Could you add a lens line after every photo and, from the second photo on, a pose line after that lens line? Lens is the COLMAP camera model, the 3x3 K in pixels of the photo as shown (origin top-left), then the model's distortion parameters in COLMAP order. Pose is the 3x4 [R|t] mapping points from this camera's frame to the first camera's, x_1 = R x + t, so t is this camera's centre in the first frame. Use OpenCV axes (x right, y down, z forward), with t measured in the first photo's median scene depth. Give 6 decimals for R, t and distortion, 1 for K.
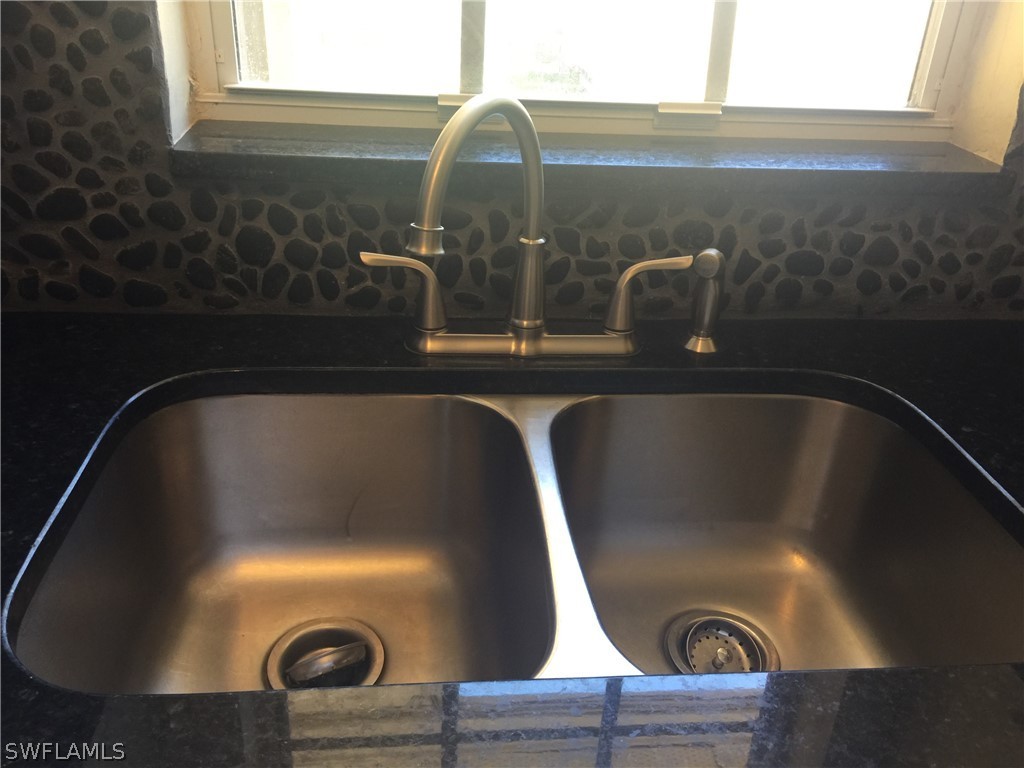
lens RADIAL K [[864.6, 0, 512.0], [0, 864.6, 384.0], [0, 0, 1]] dist [0.061636, -0.078072]
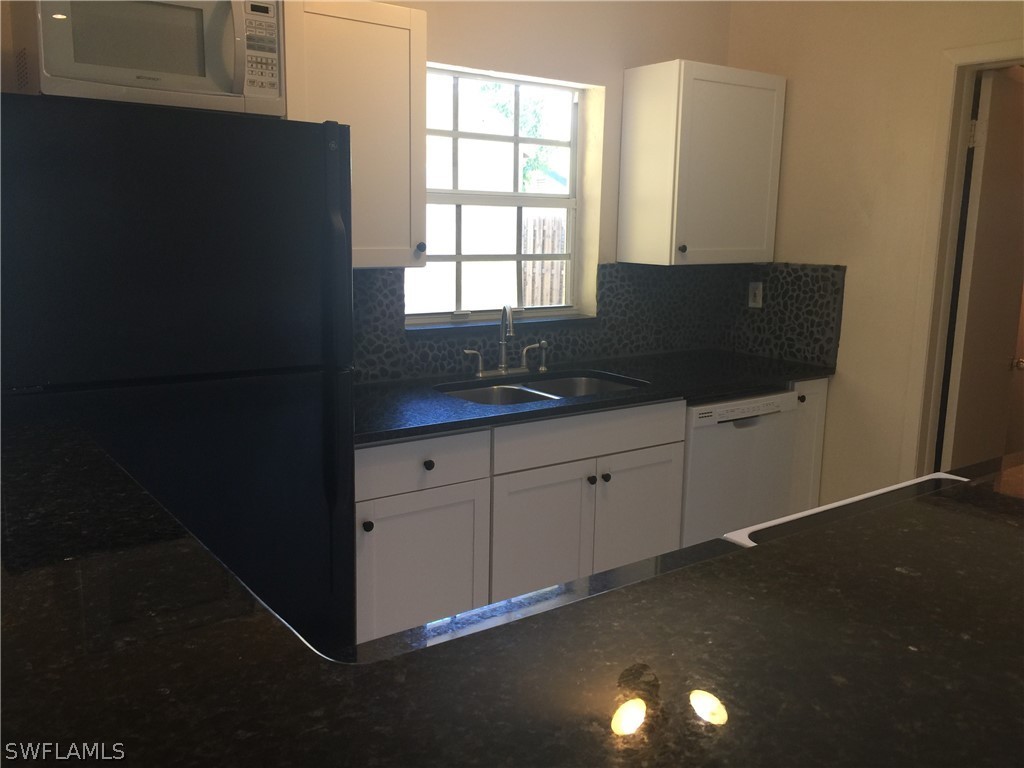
lens RADIAL K [[864.6, 0, 512.0], [0, 864.6, 384.0], [0, 0, 1]] dist [0.061636, -0.078072]
pose [[0.857894, -0.128264, 0.497559, -1.661997], [0.263774, 0.940946, -0.212237, 0.730445], [-0.440954, 0.313320, 0.841065, -1.896962]]
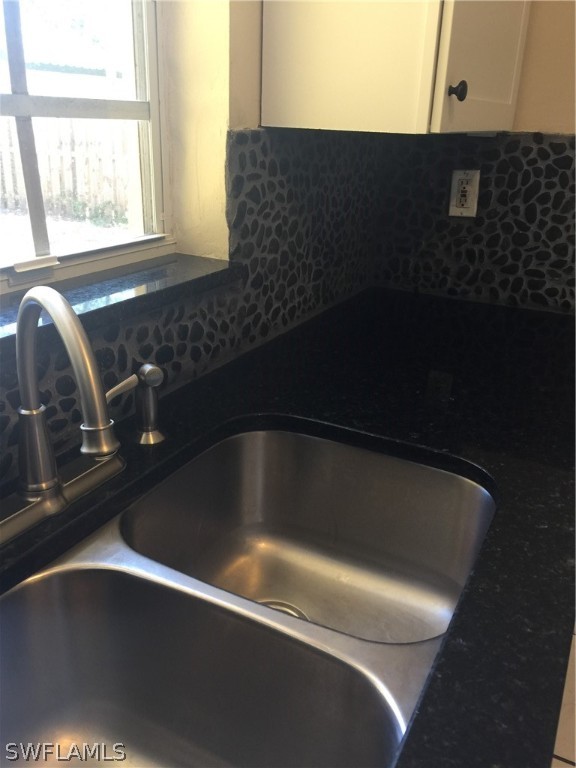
lens RADIAL K [[648.5, 0, 288.0], [0, 648.5, 384.0], [0, 0, 1]] dist [0.061636, -0.078072]
pose [[0.541223, -0.344113, 0.767244, -0.381787], [0.386957, 0.912002, 0.136074, -0.170763], [-0.746554, 0.223244, 0.626753, 0.240021]]
